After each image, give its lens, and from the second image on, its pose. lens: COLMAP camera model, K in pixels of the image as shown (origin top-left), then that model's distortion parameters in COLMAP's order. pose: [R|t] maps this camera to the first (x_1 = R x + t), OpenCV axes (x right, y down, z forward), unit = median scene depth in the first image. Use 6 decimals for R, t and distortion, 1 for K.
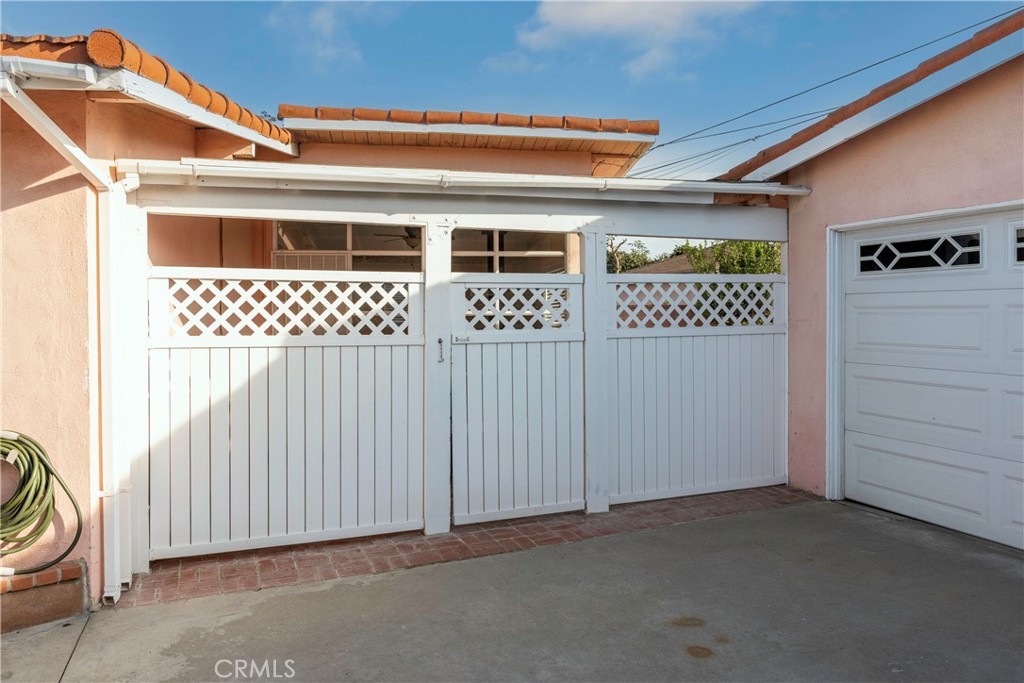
lens RADIAL K [[704.7, 0, 511.0], [0, 704.7, 342.4], [0, 0, 1]] dist [0.001442, -0.006488]
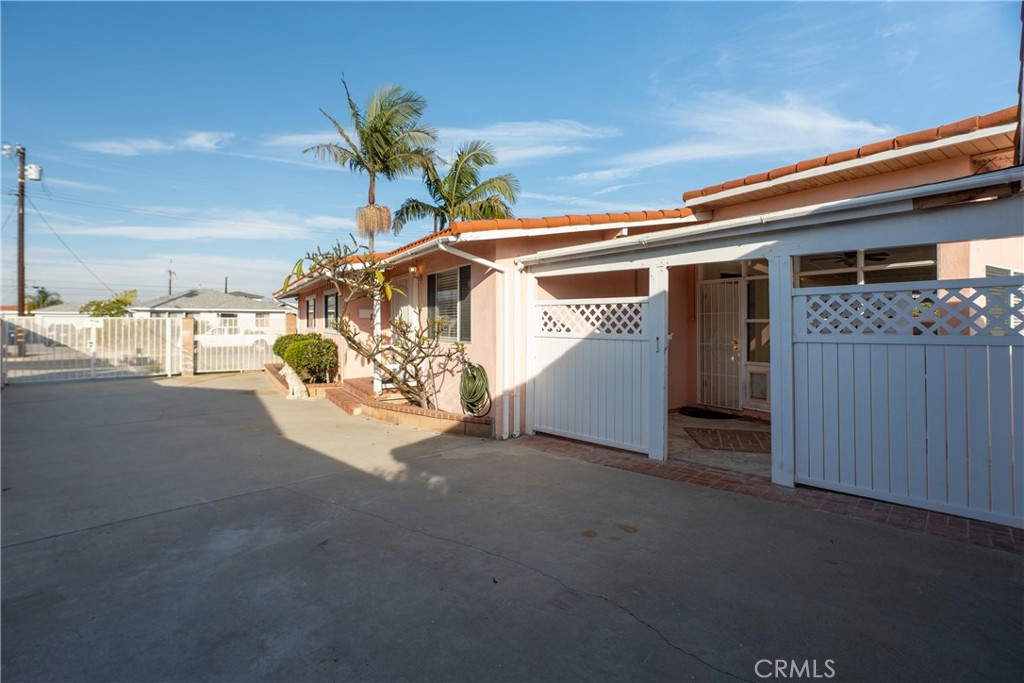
lens RADIAL K [[502.6, 0, 511.3], [0, 502.6, 336.4], [0, 0, 1]] dist [-0.001205, 0.001311]
pose [[0.398543, 0.031177, -0.916620, 0.832379], [-0.034764, 0.999217, 0.018871, -0.017880], [0.916491, 0.024345, 0.399314, 0.247991]]
